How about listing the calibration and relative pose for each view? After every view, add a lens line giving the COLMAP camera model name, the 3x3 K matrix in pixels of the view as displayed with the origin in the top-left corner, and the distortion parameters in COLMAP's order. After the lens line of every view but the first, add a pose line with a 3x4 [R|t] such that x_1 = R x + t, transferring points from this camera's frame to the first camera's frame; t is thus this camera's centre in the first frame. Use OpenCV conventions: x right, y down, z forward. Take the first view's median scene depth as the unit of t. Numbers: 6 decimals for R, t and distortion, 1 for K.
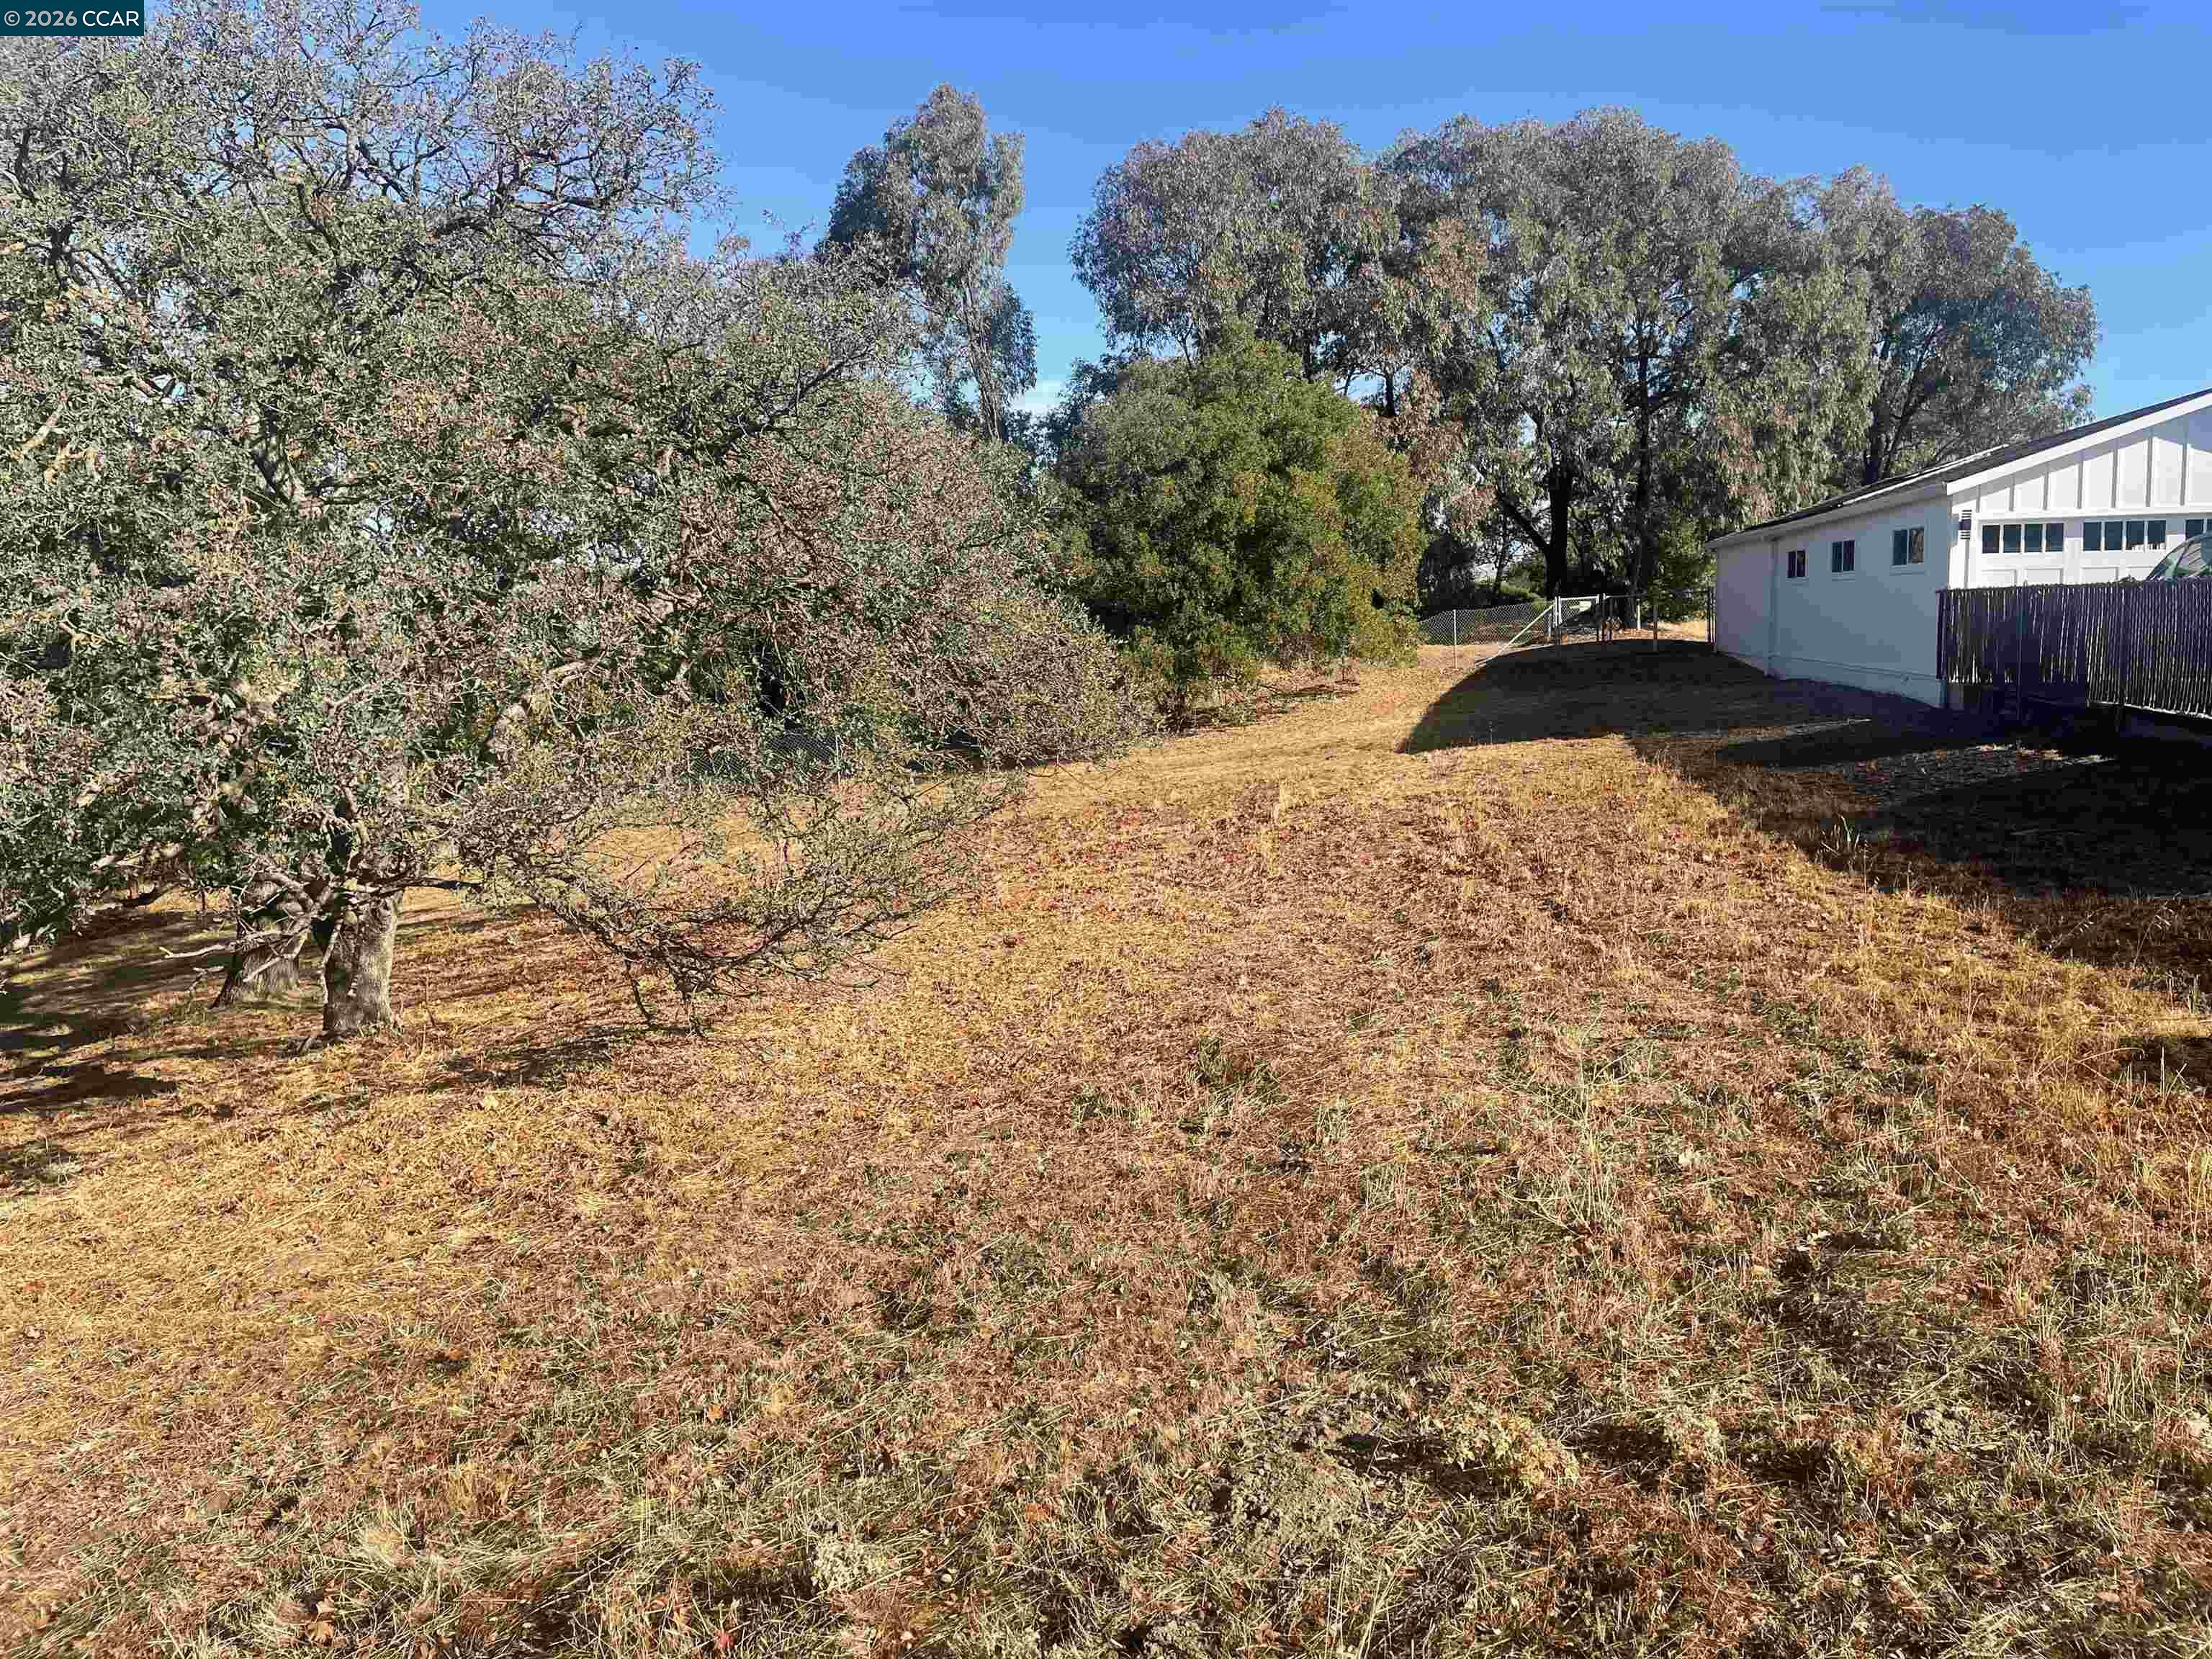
lens RADIAL K [[1726.0, 0, 1073.6], [0, 1726.0, 827.7], [0, 0, 1]] dist [0.121655, -0.001328]
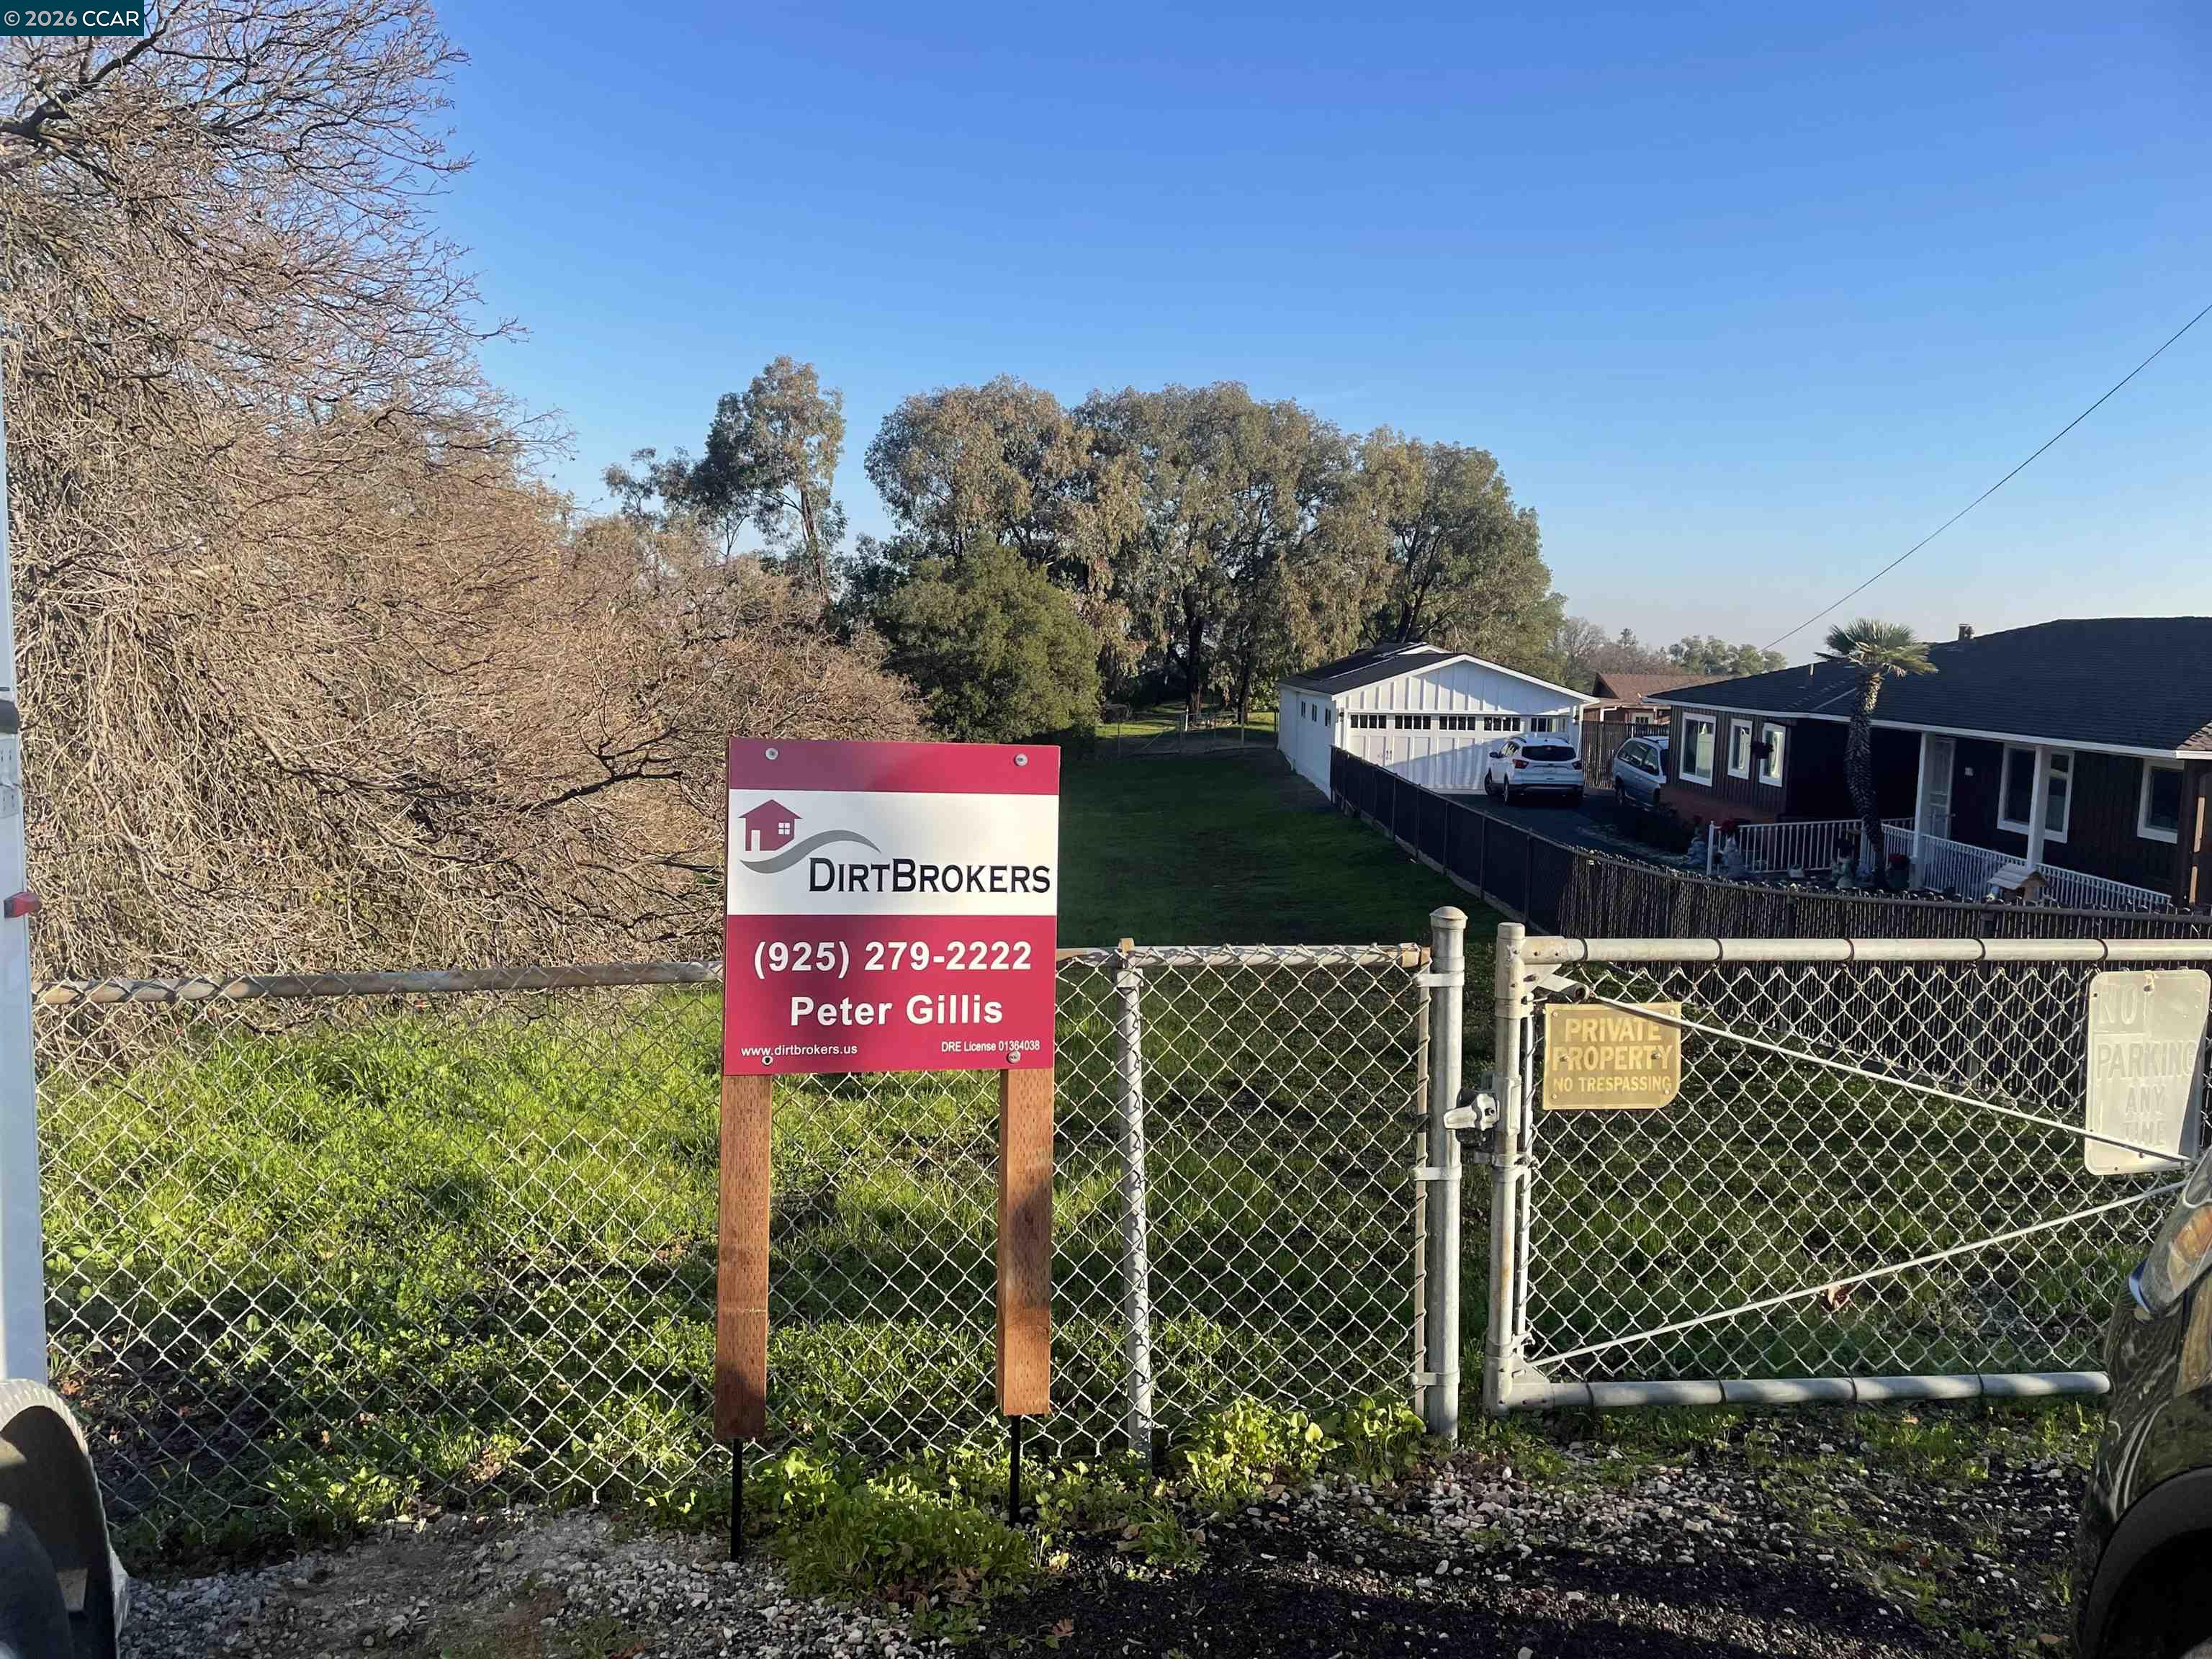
lens RADIAL K [[1674.1, 0, 1106.0], [0, 1674.1, 829.5], [0, 0, 1]] dist [-0.027258, -0.001760]
pose [[0.979491, 0.032936, 0.198777, -0.102860], [-0.028461, 0.999274, -0.025329, 0.015408], [-0.199467, 0.019152, 0.979717, -0.562182]]
